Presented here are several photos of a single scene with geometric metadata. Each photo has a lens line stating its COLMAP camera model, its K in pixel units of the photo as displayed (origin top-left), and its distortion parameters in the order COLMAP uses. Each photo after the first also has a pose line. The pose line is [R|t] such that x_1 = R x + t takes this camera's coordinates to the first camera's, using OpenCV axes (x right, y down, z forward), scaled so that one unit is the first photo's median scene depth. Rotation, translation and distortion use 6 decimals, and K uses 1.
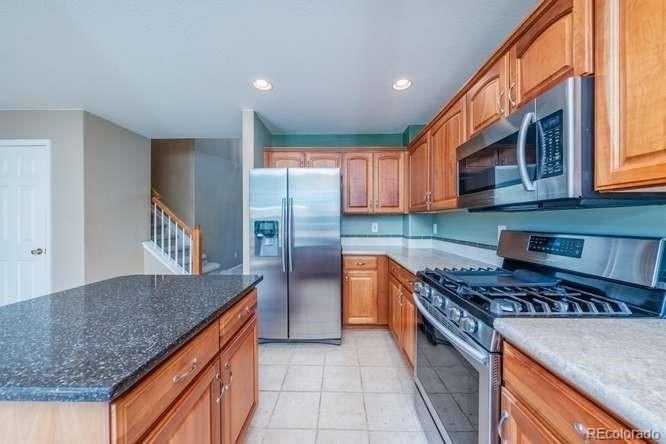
lens RADIAL K [[228.6, 0, 338.4], [0, 228.6, 221.9], [0, 0, 1]] dist [0.000800, 0.000026]
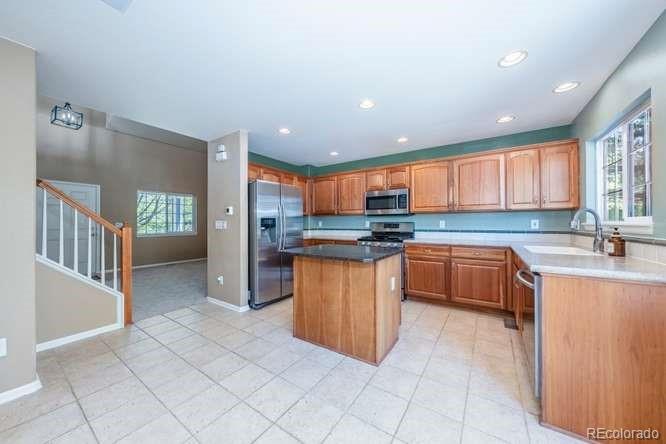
lens RADIAL K [[228.9, 0, 333.0], [0, 228.9, 222.0], [0, 0, 1]] dist [-0.000519, -0.000028]
pose [[0.551695, 0.007699, 0.834011, -1.283519], [0.003897, 0.999923, -0.011809, 0.039141], [-0.834037, 0.009765, 0.551622, -0.116743]]
